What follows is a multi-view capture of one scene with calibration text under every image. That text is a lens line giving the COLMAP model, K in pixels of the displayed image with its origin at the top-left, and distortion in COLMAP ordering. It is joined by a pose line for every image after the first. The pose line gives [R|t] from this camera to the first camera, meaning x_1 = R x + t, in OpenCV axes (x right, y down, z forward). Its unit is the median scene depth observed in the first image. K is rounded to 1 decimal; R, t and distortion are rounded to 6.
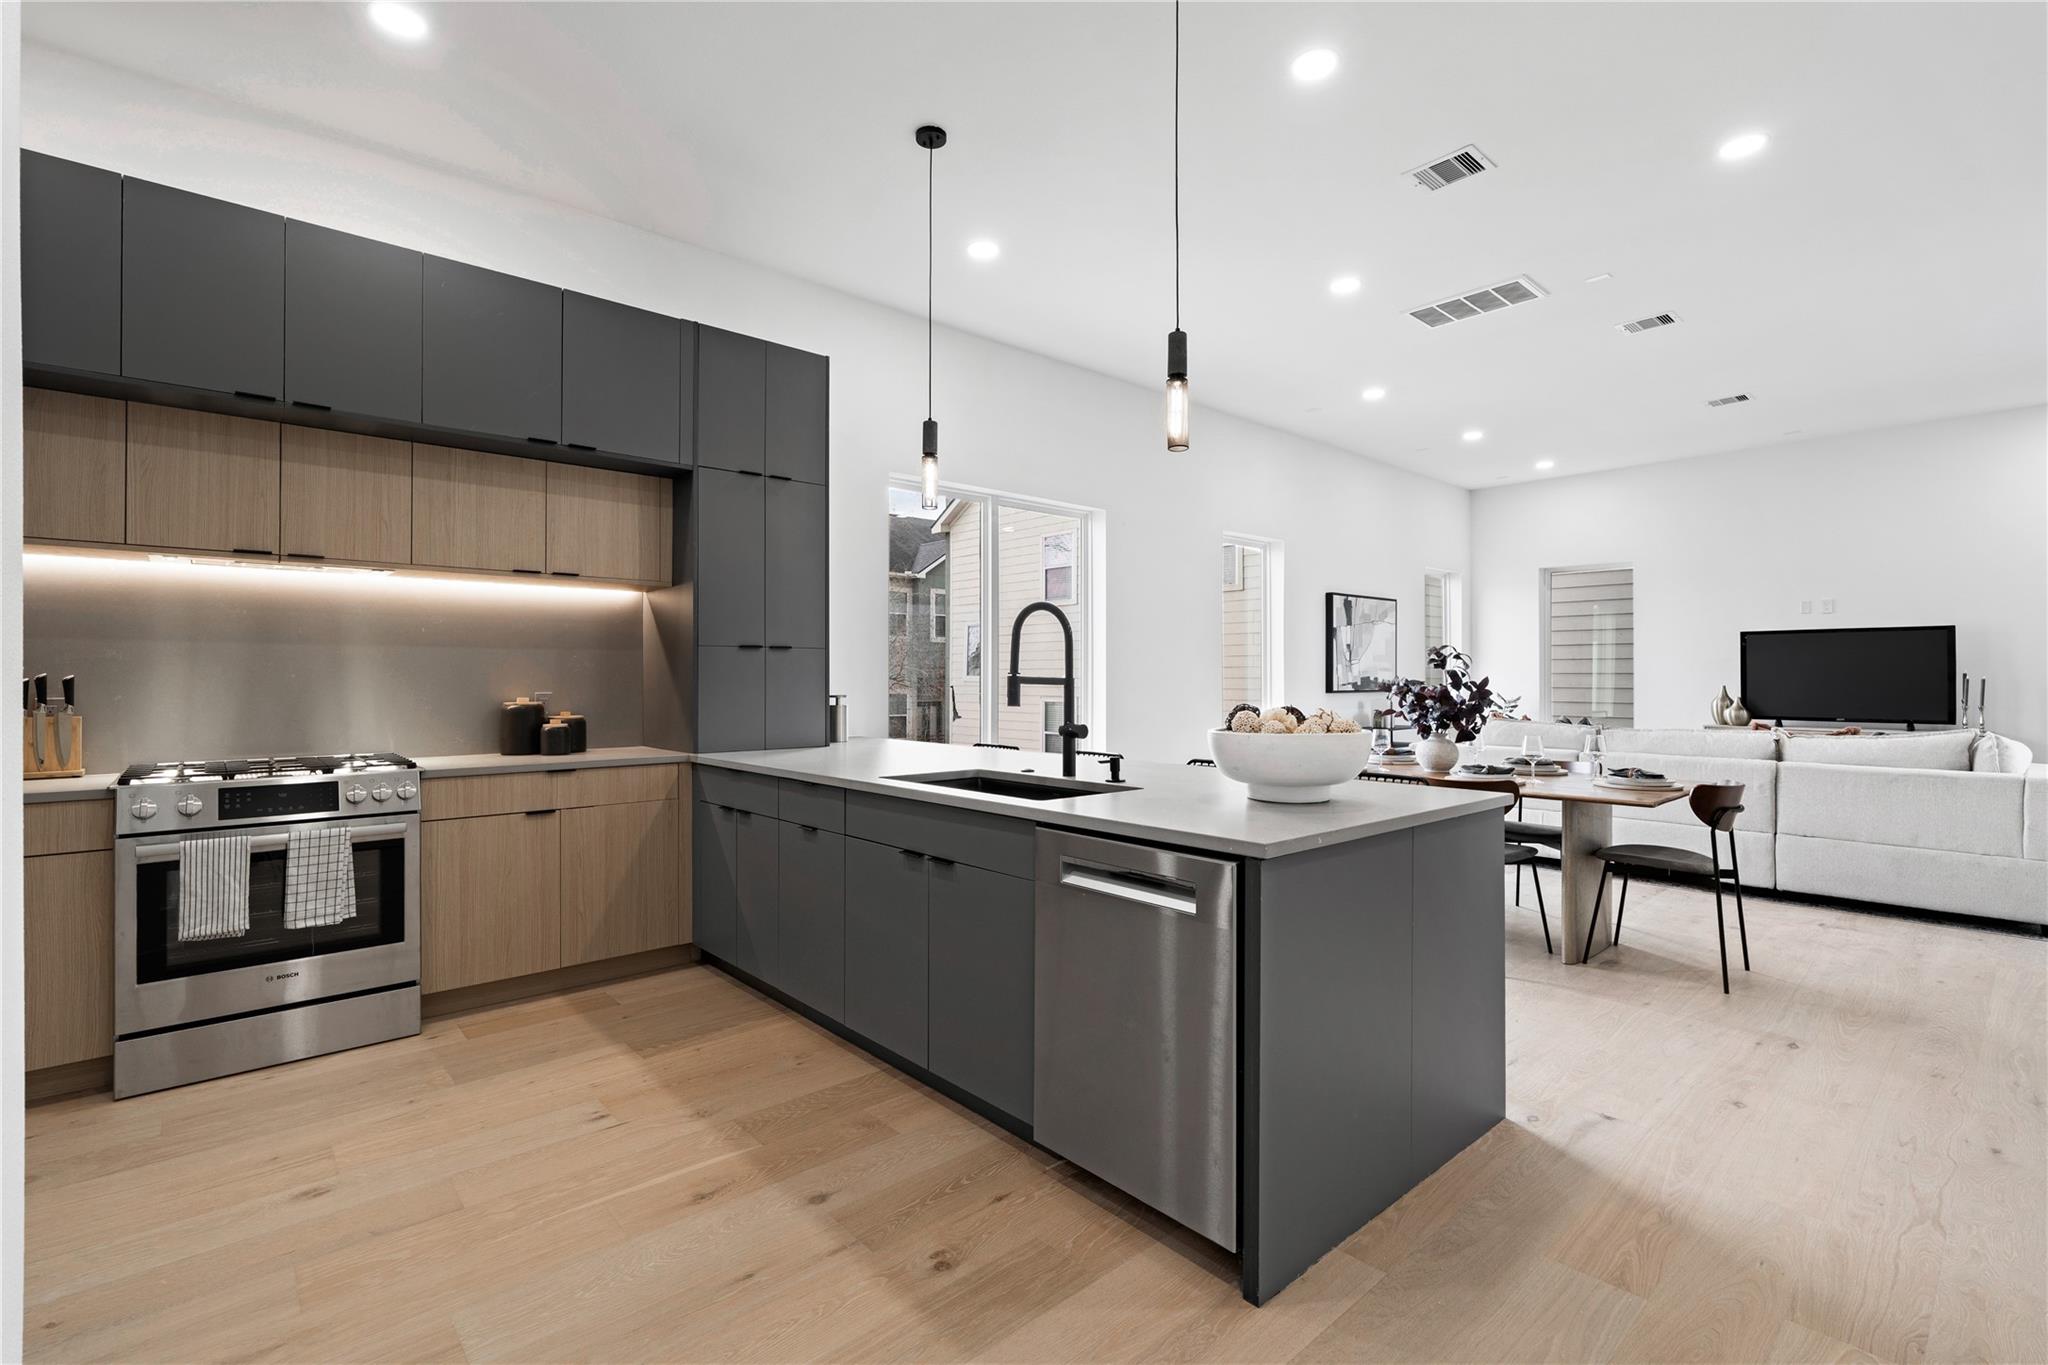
lens RADIAL K [[938.5, 0, 1023.4], [0, 938.5, 673.3], [0, 0, 1]] dist [-0.003803, -0.000011]
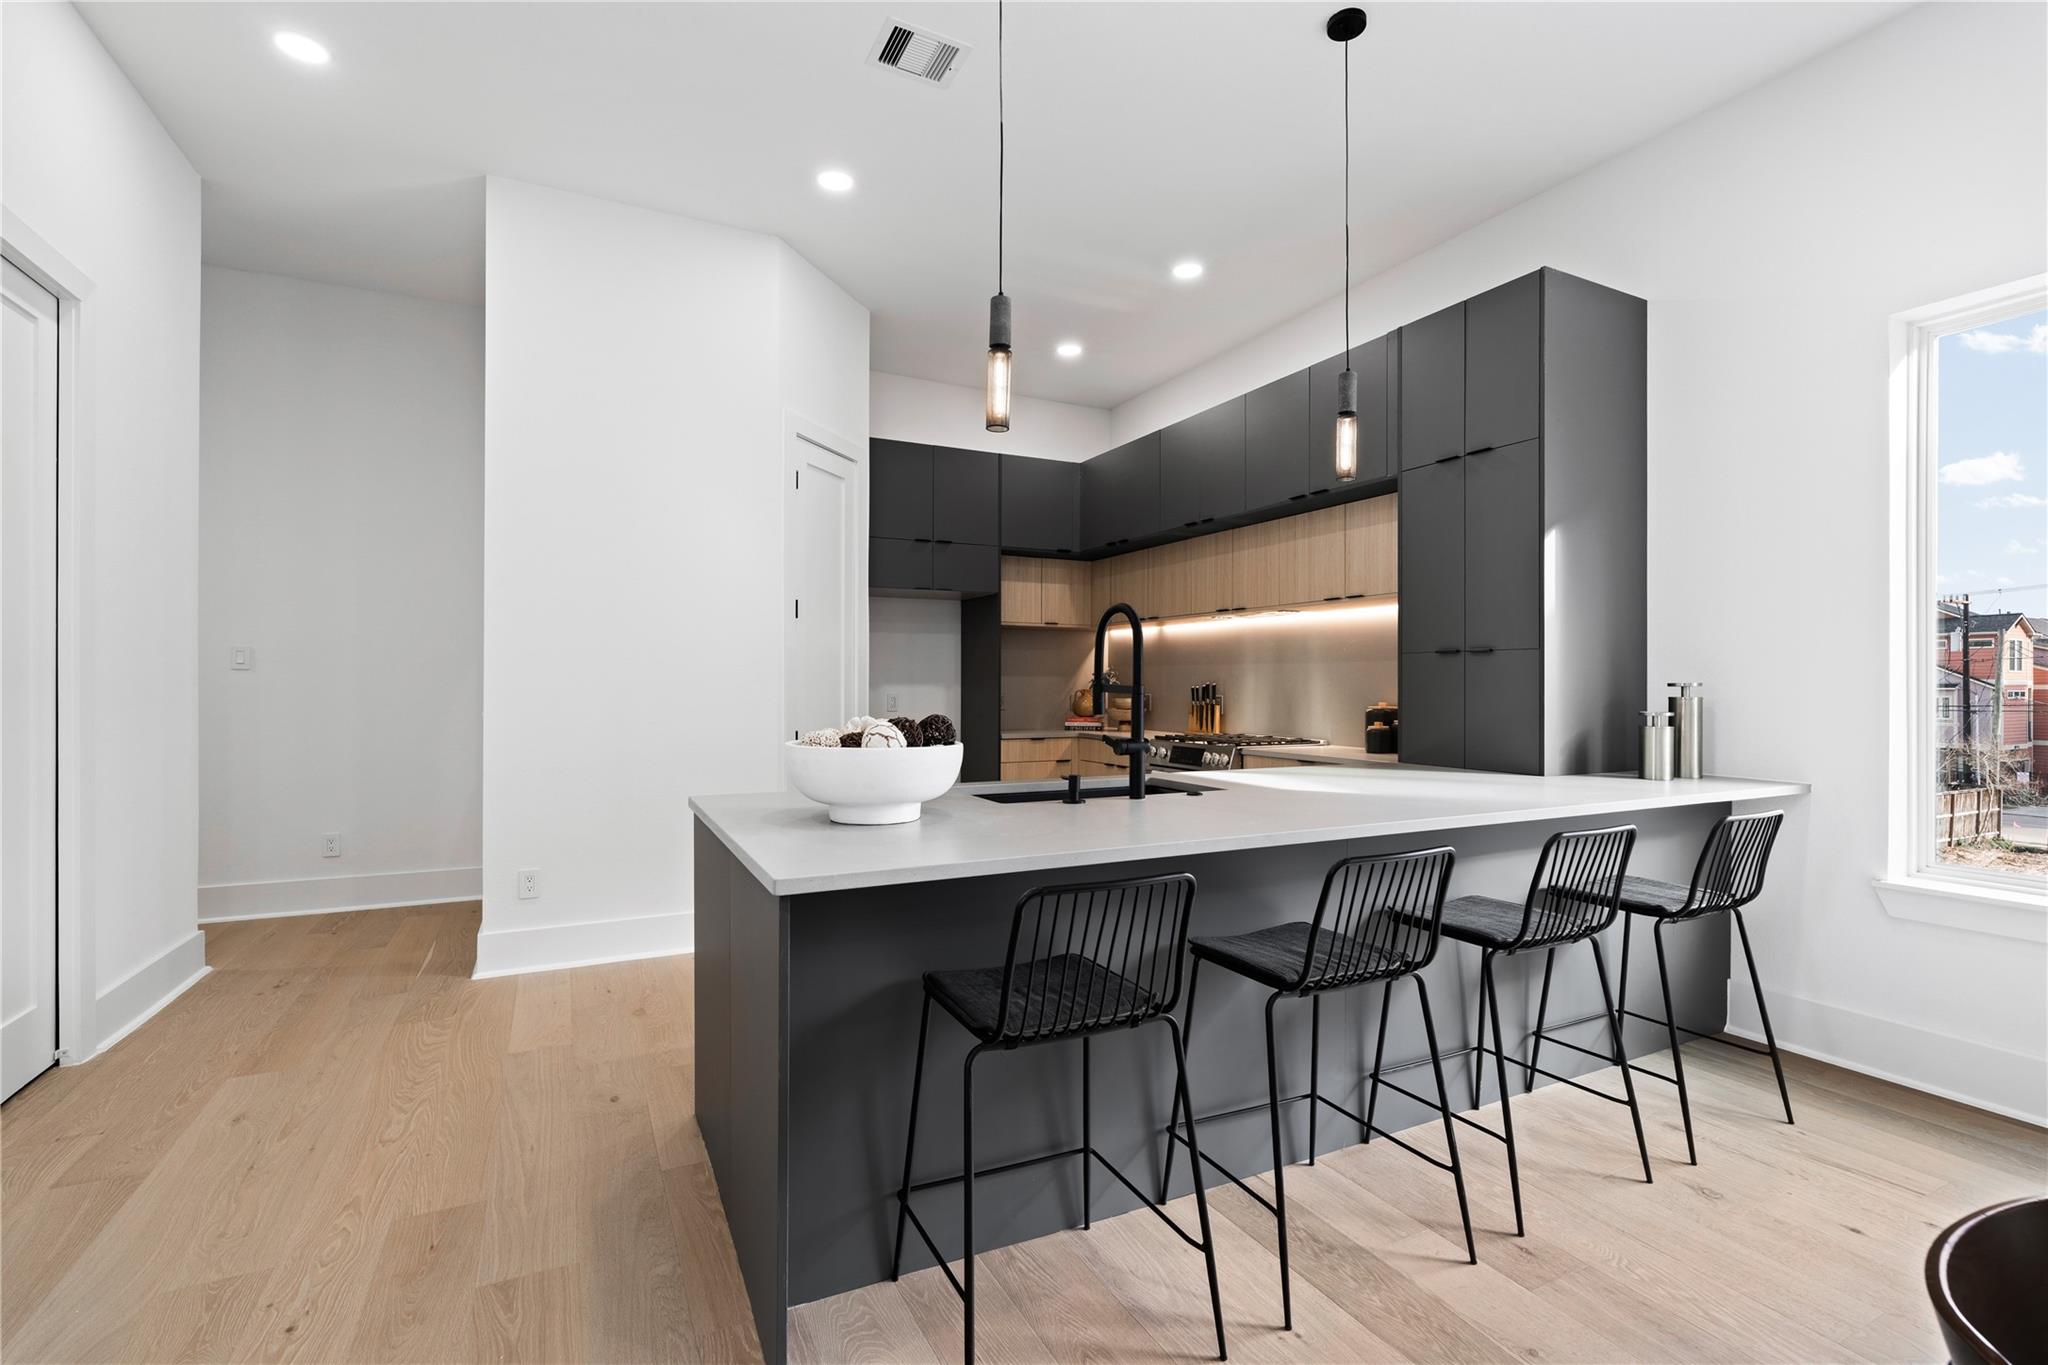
lens RADIAL K [[938.5, 0, 1023.4], [0, 938.5, 673.3], [0, 0, 1]] dist [-0.003803, -0.000011]
pose [[-0.278064, -0.012328, -0.960484, 0.672997], [0.000955, 0.999914, -0.013110, 0.004689], [0.960562, -0.004563, -0.278028, 0.840486]]
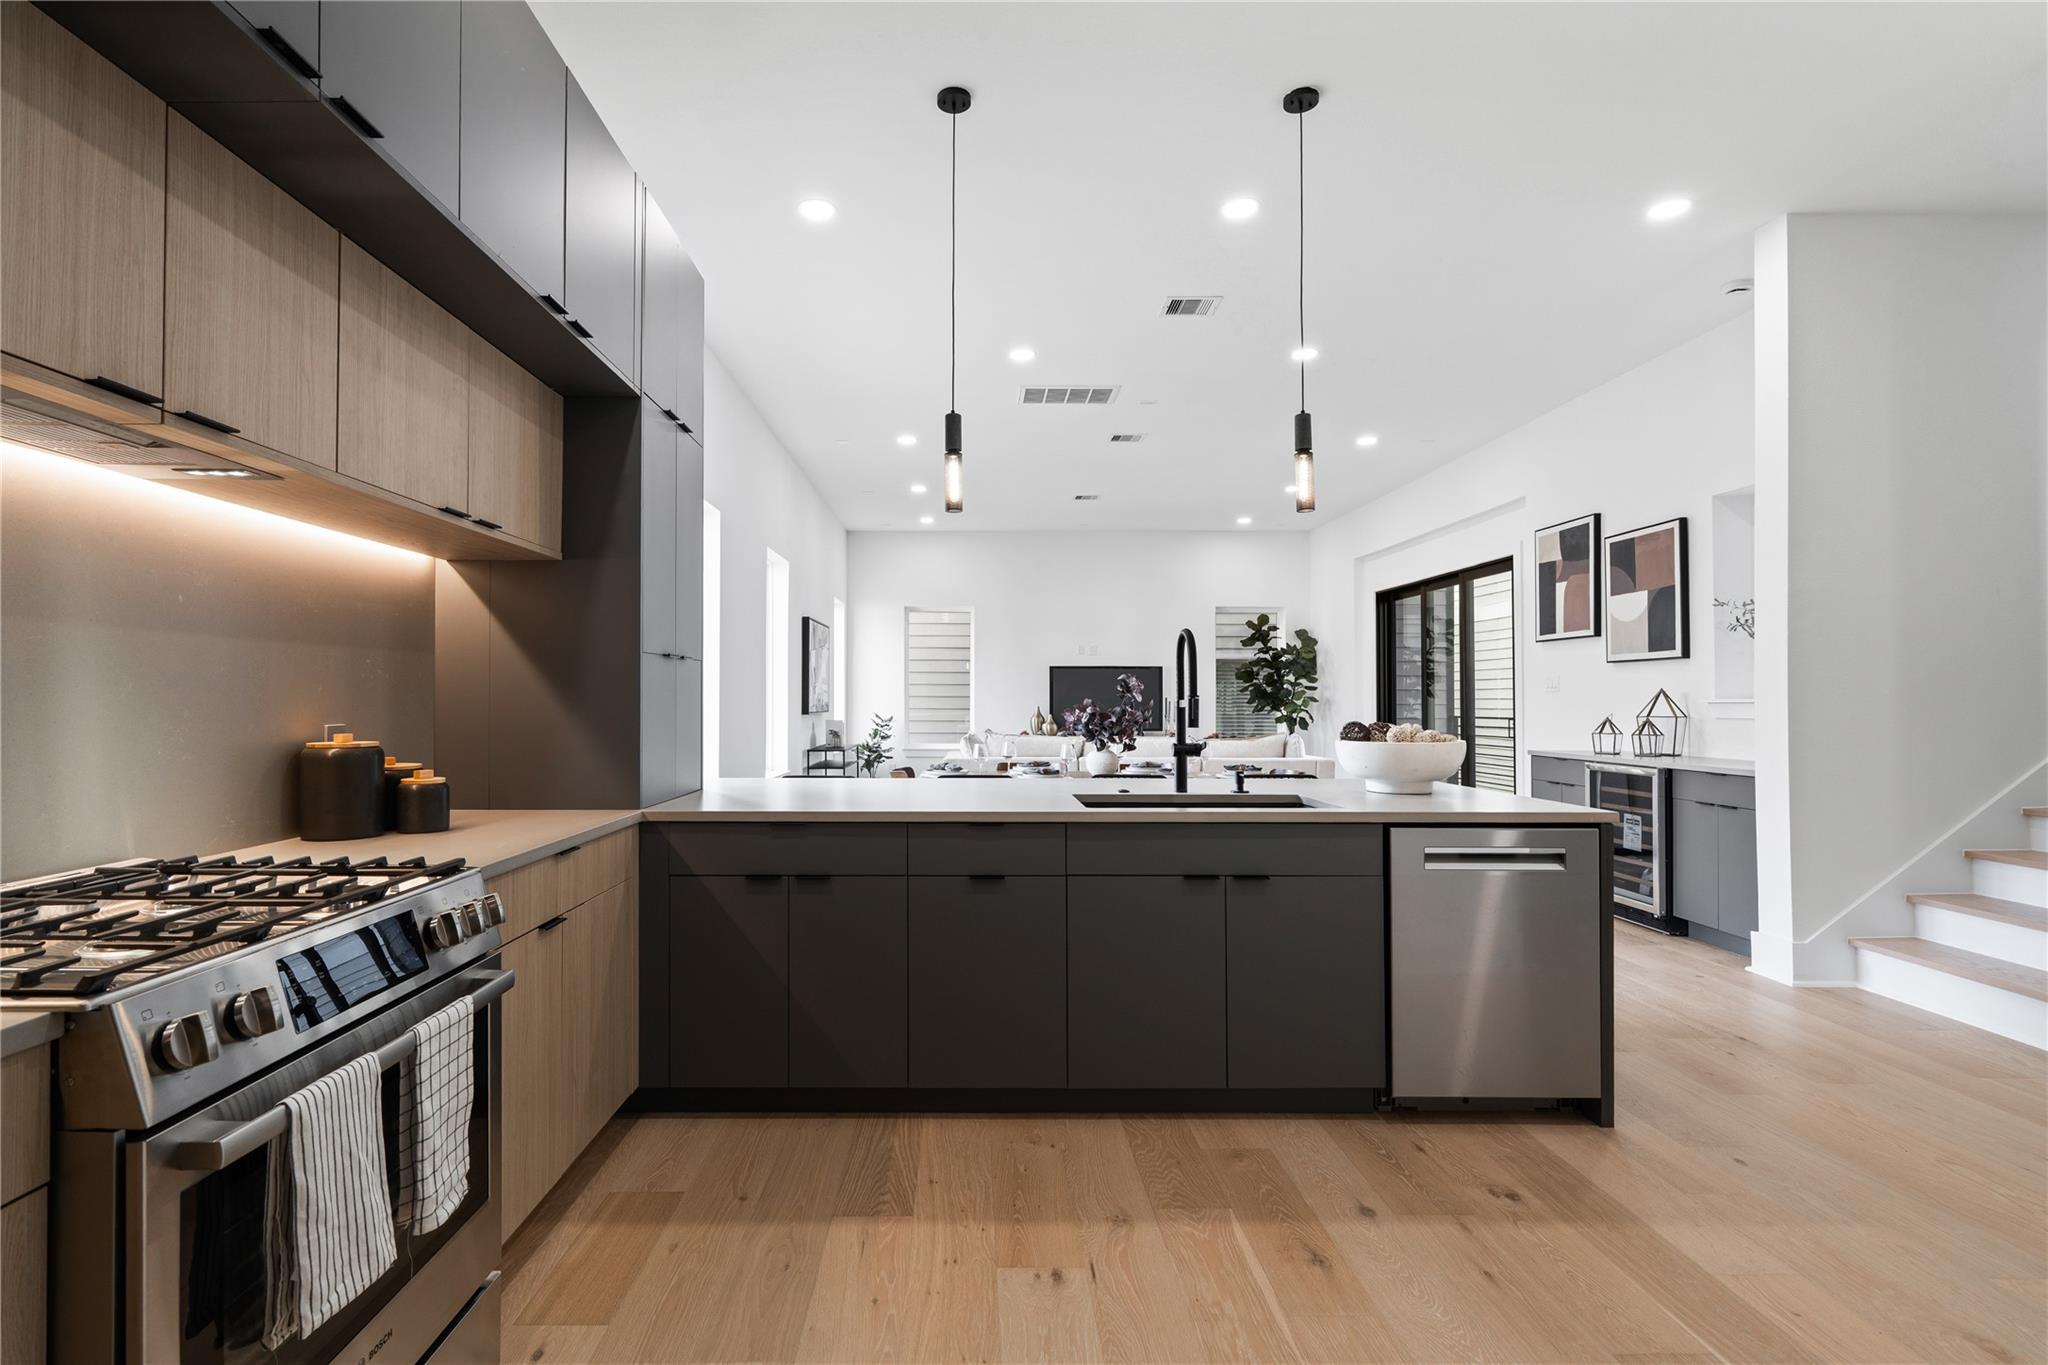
lens RADIAL K [[960.0, 0, 987.0], [0, 960.0, 684.5], [0, 0, 1]] dist [-0.002521, -0.000166]
pose [[0.653392, 0.014525, 0.756880, -0.692135], [-0.006980, 0.999889, -0.013162, 0.002027], [-0.756988, 0.003317, 0.653421, 0.338432]]
